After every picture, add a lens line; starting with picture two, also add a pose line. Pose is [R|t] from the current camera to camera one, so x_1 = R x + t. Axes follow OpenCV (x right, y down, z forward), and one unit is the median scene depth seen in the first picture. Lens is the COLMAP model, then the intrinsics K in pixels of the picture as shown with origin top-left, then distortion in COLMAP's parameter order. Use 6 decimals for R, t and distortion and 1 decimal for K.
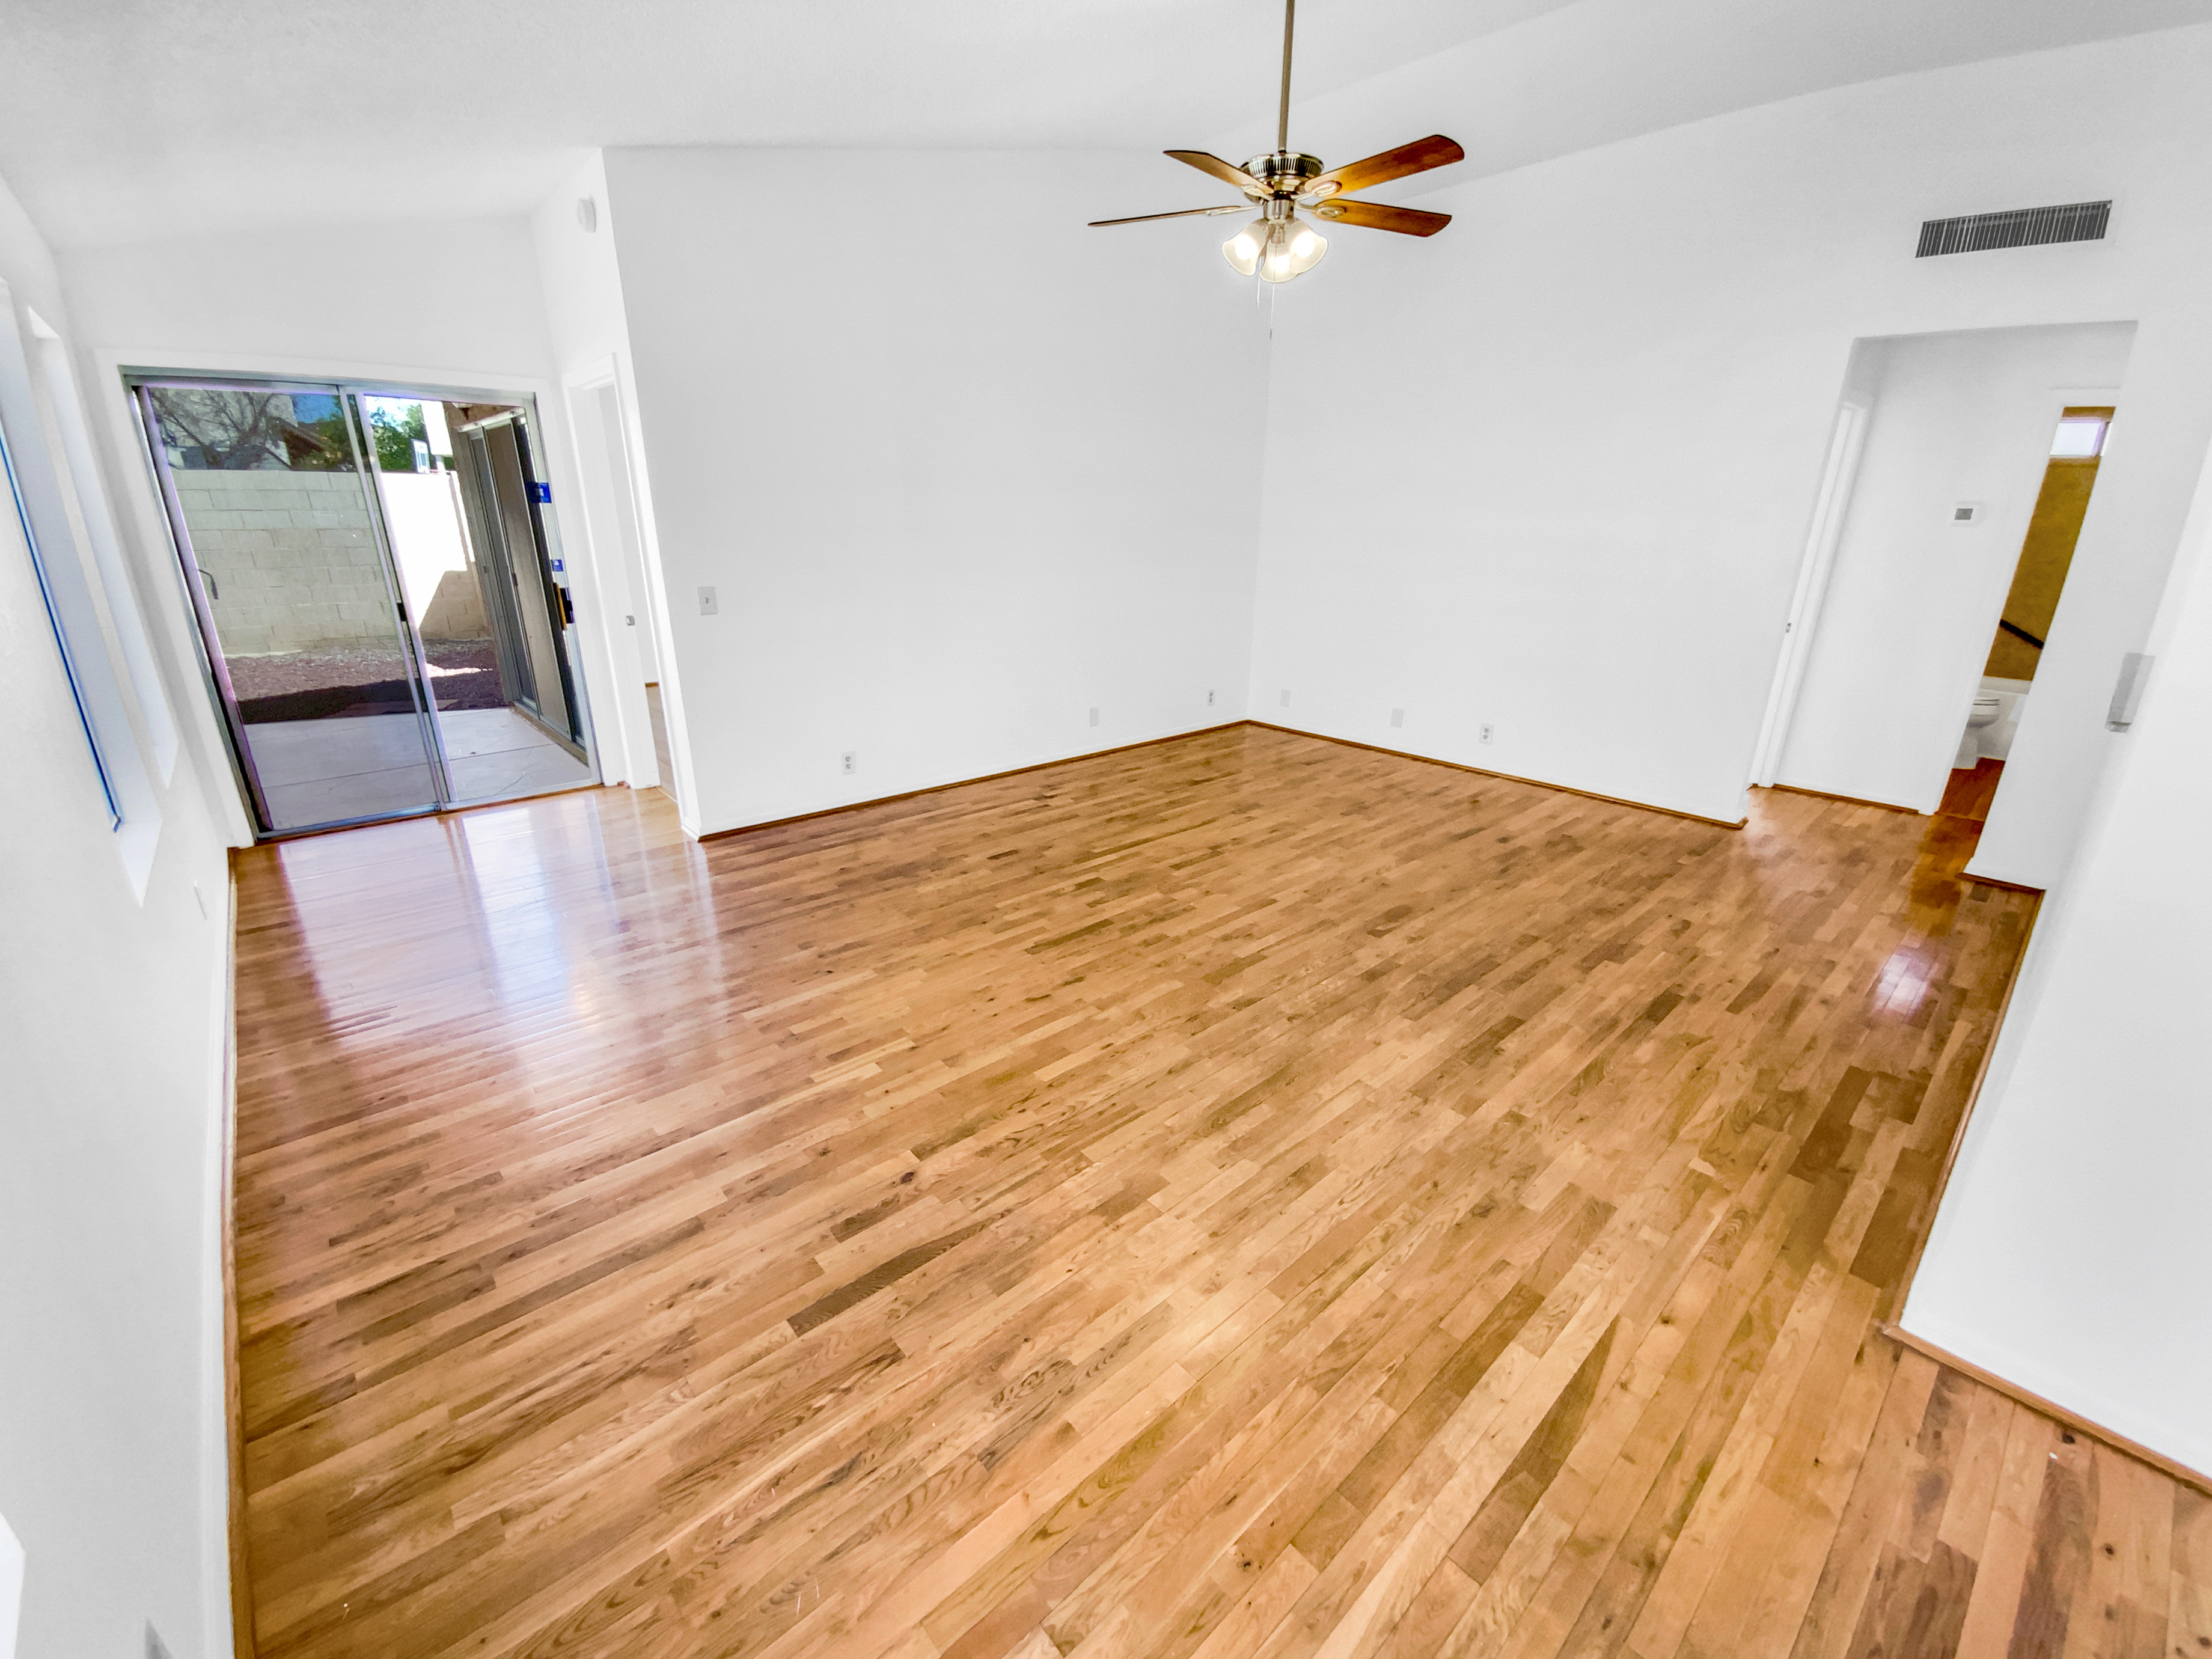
lens RADIAL K [[892.7, 0, 1106.0], [0, 892.7, 829.5], [0, 0, 1]] dist [0.021155, -0.015994]
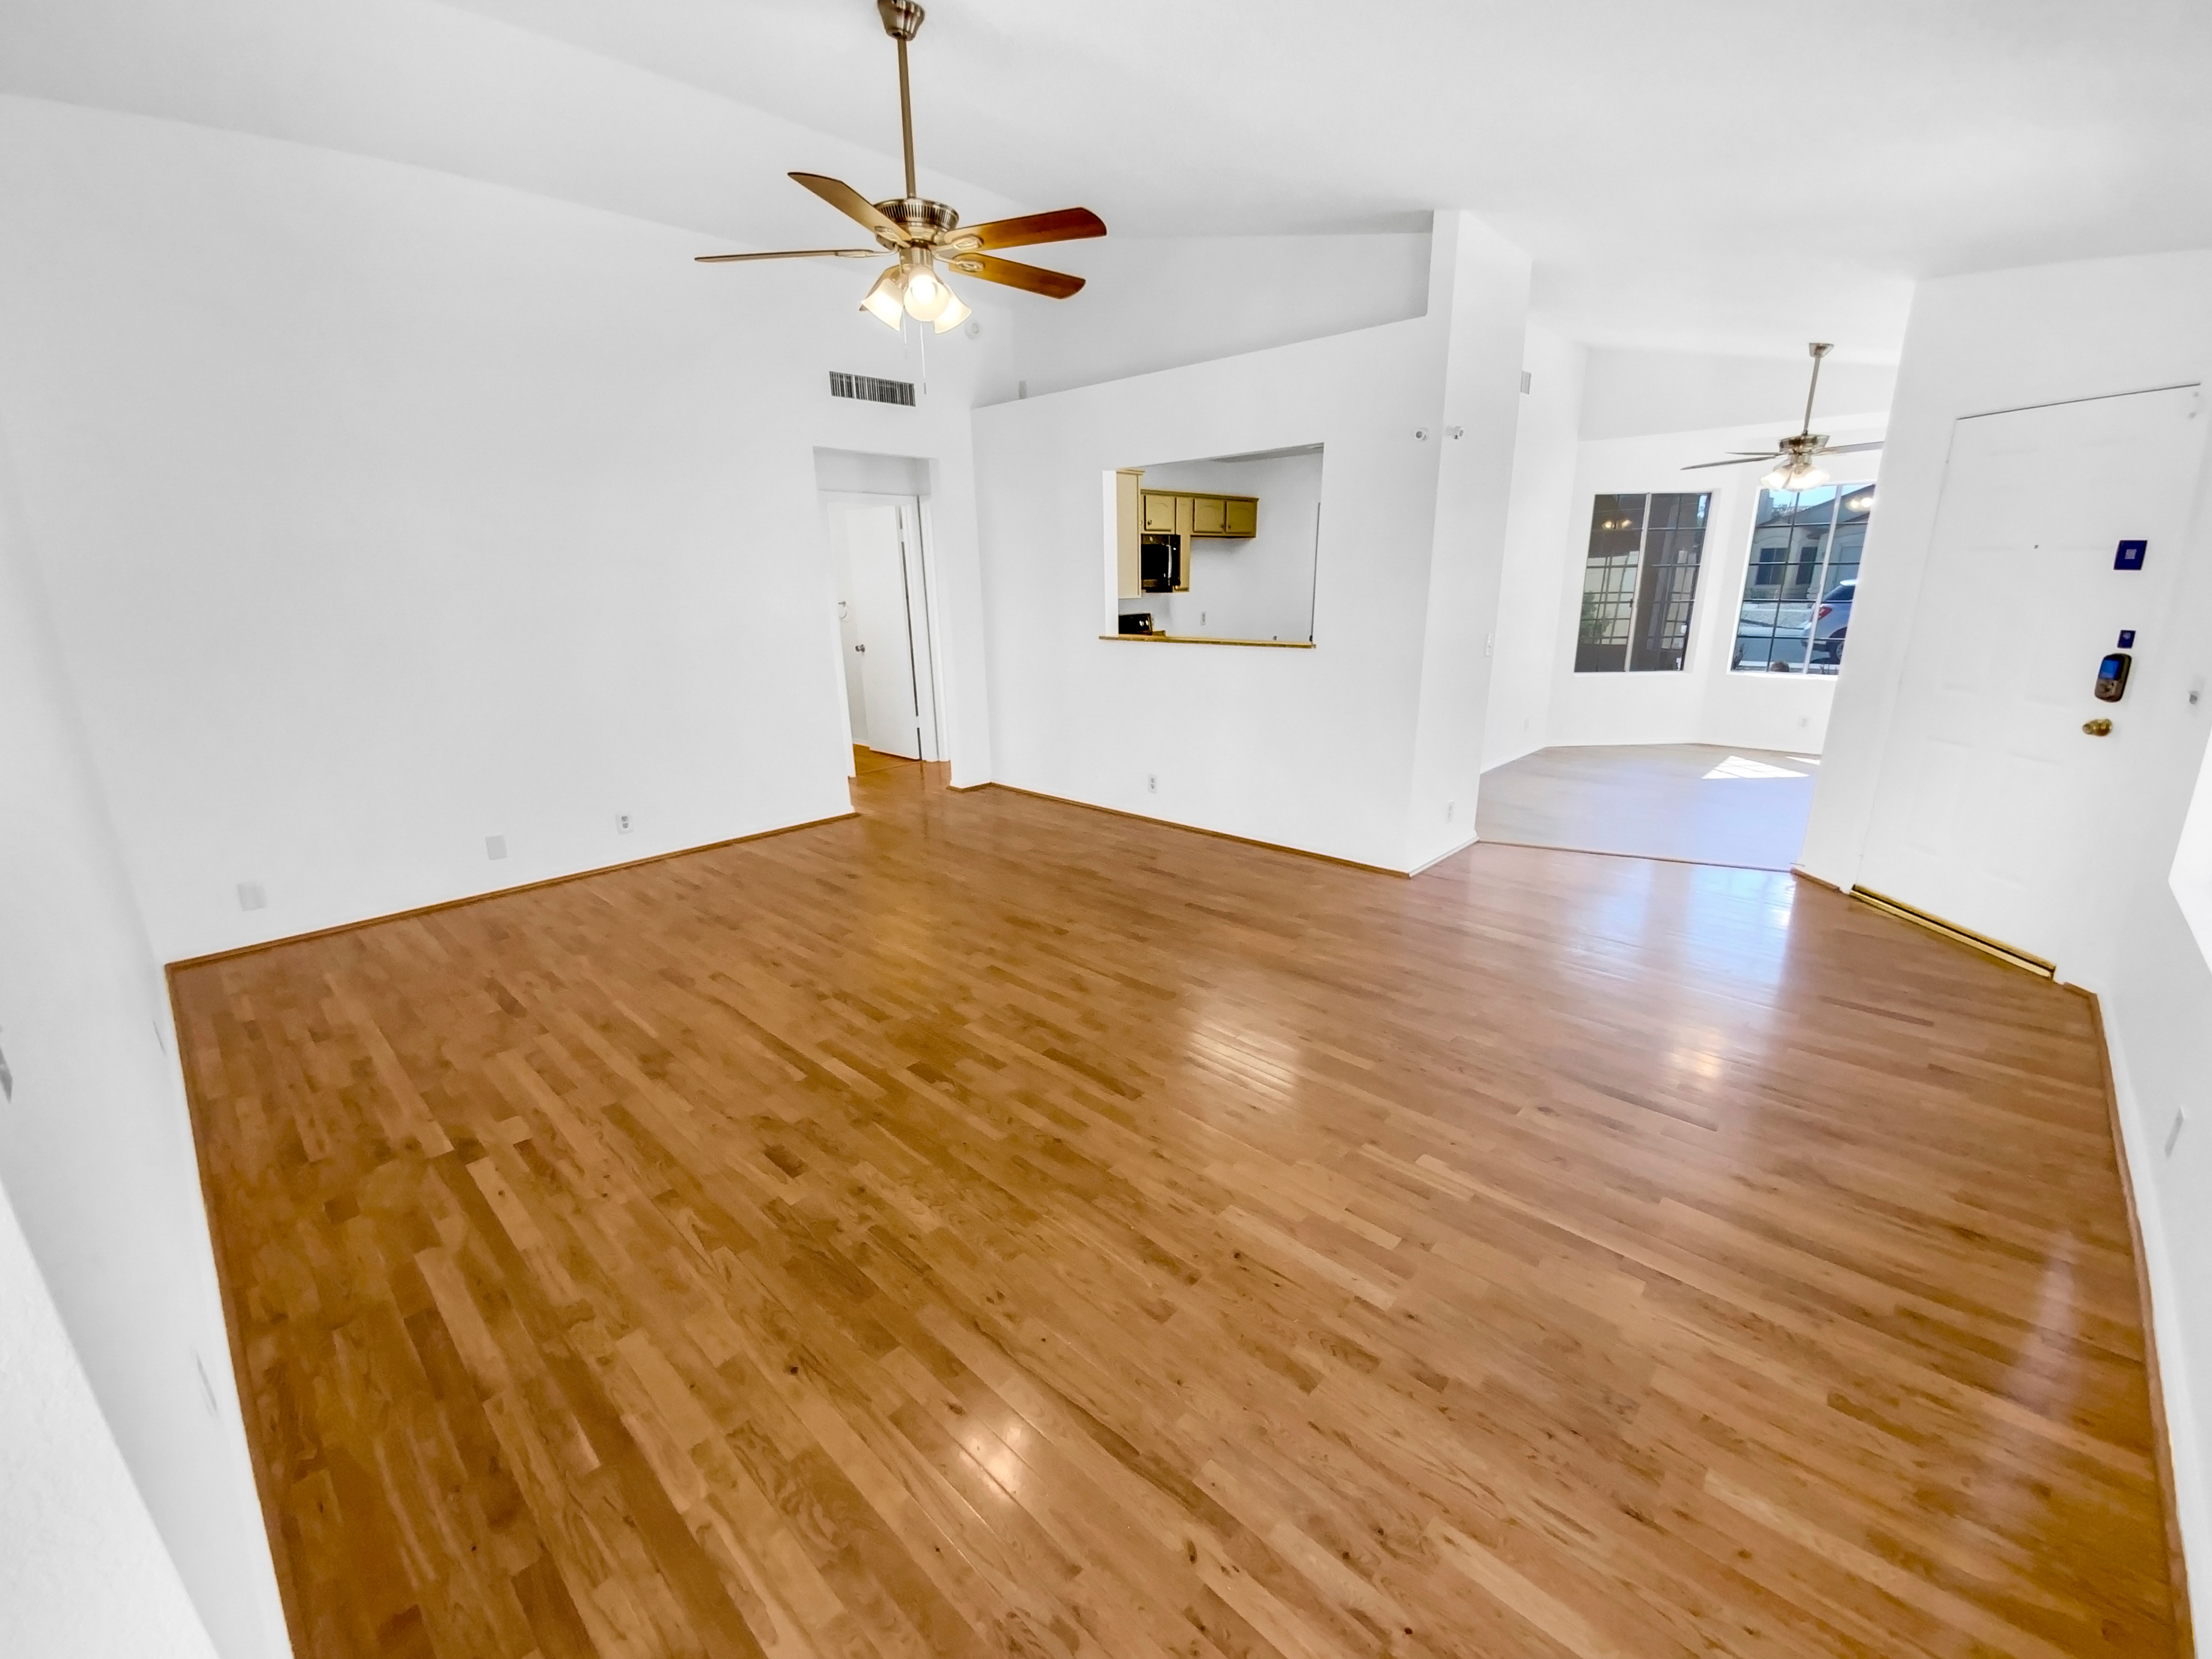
lens RADIAL K [[914.5, 0, 1107.4], [0, 914.5, 839.6], [0, 0, 1]] dist [0.019412, -0.018793]
pose [[-0.086158, -0.286948, 0.954064, -0.726225], [0.350253, 0.887771, 0.298639, -0.293589], [-0.932684, 0.359894, 0.024016, 0.815763]]
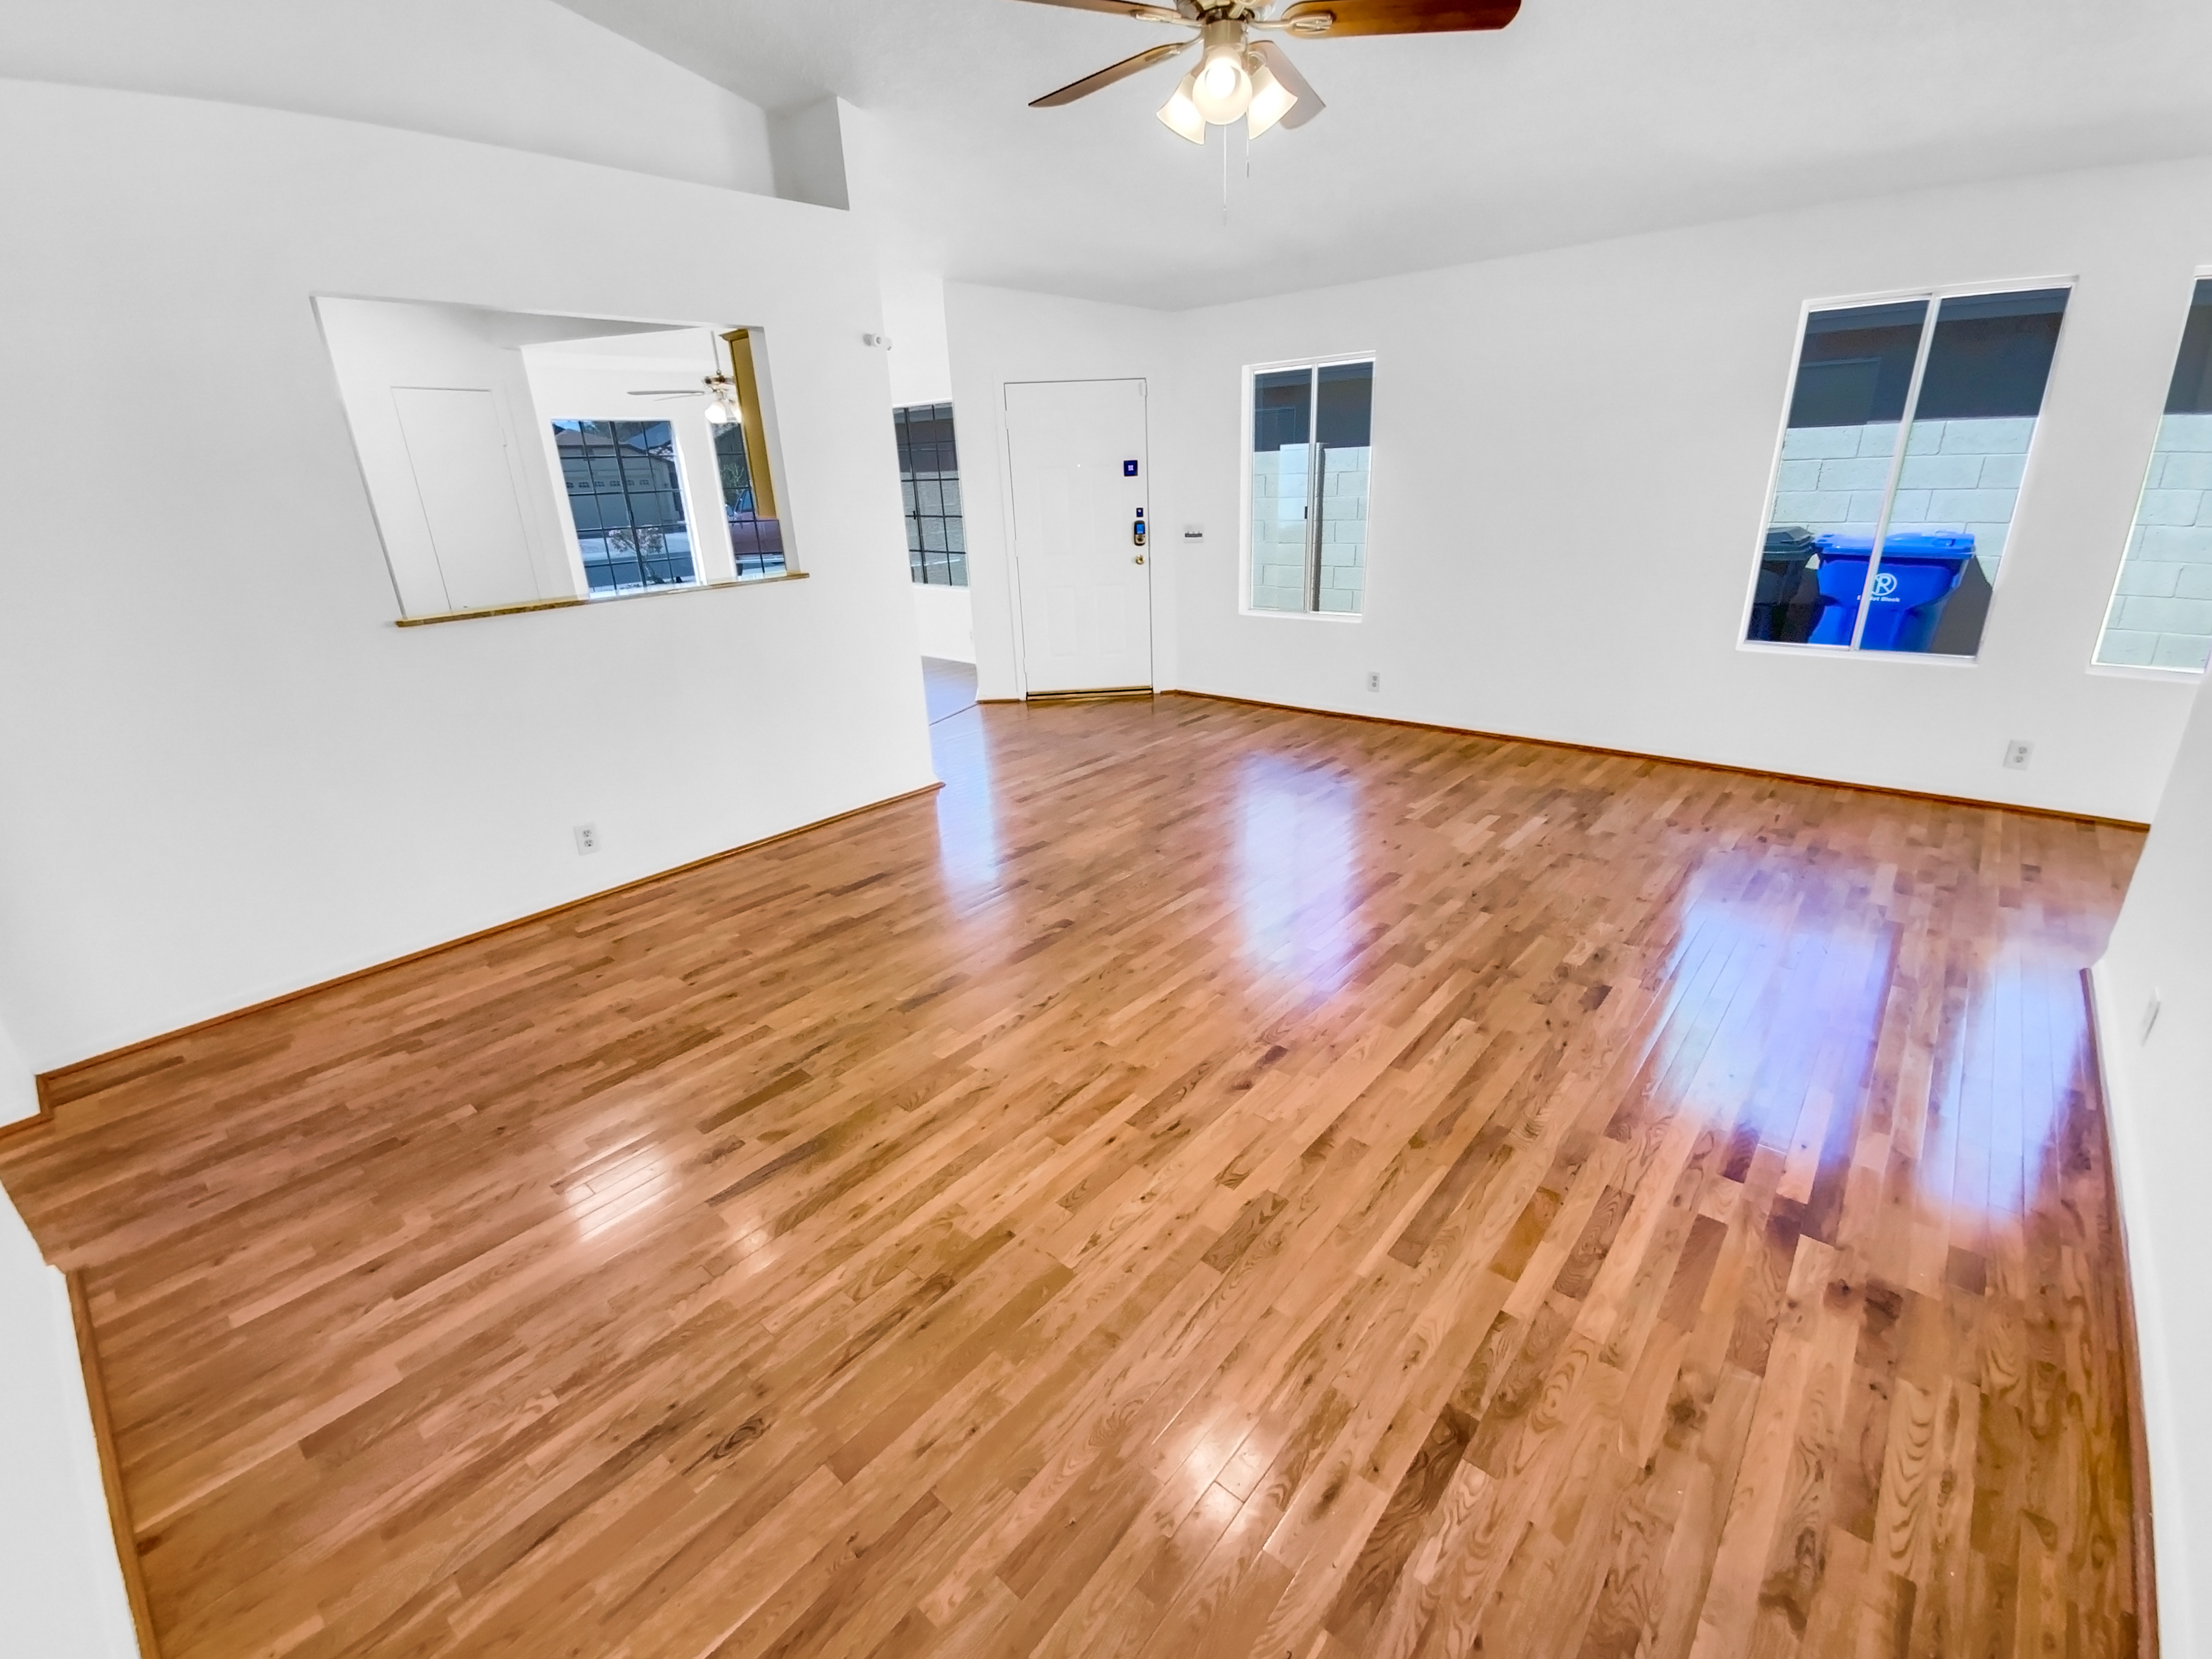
lens RADIAL K [[919.9, 0, 1113.4], [0, 919.9, 872.8], [0, 0, 1]] dist [0.000717, -0.004549]
pose [[-0.991563, 0.076008, -0.105002, 0.324873], [-0.015846, 0.732889, 0.680163, -0.540953], [0.128653, 0.676089, -0.725502, 1.558859]]
